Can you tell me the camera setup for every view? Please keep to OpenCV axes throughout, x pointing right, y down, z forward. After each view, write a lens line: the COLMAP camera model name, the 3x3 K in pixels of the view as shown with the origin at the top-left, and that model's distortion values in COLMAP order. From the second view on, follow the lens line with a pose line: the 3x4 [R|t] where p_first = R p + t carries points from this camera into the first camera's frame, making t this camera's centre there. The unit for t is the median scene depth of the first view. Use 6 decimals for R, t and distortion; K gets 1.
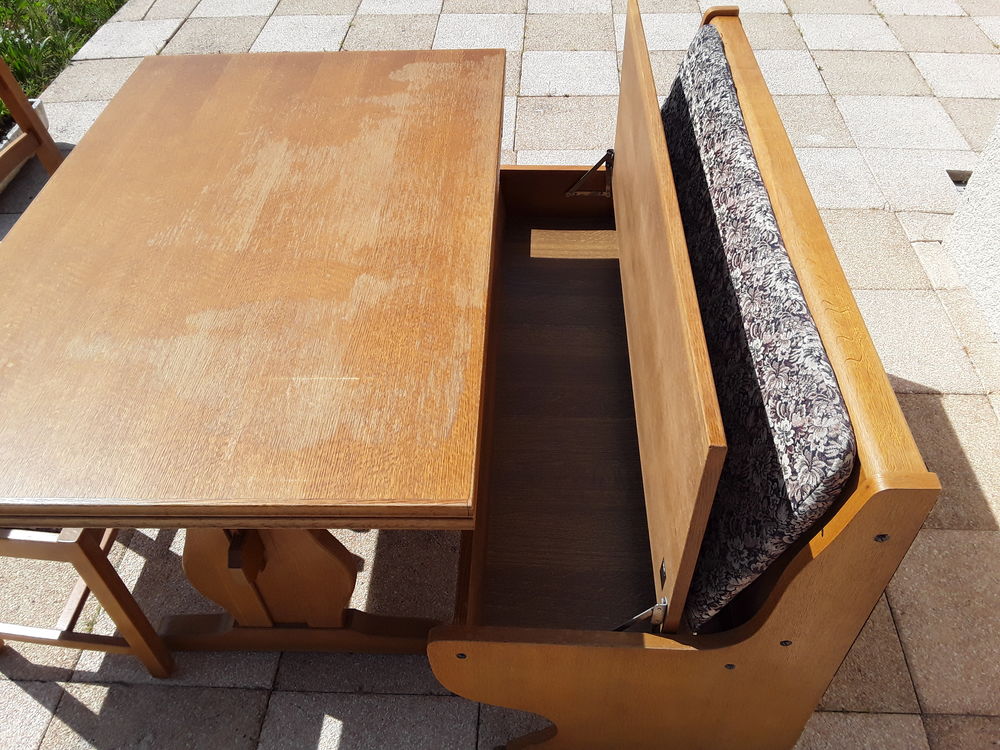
lens RADIAL K [[821.1, 0, 500.7], [0, 821.1, 369.9], [0, 0, 1]] dist [0.102914, -0.156954]
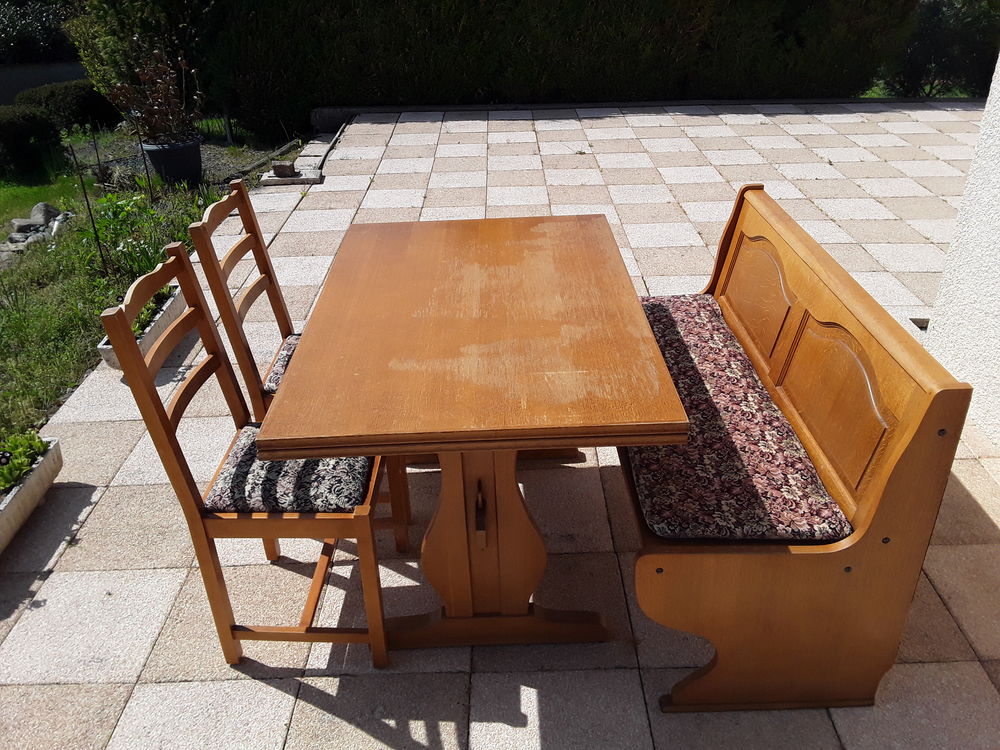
lens RADIAL K [[827.2, 0, 492.2], [0, 827.2, 355.2], [0, 0, 1]] dist [0.046708, -0.083484]
pose [[0.998990, -0.022603, 0.038842, -0.287224], [0.032905, 0.956570, -0.289639, 0.297275], [-0.030609, 0.290624, 0.956348, -0.345865]]
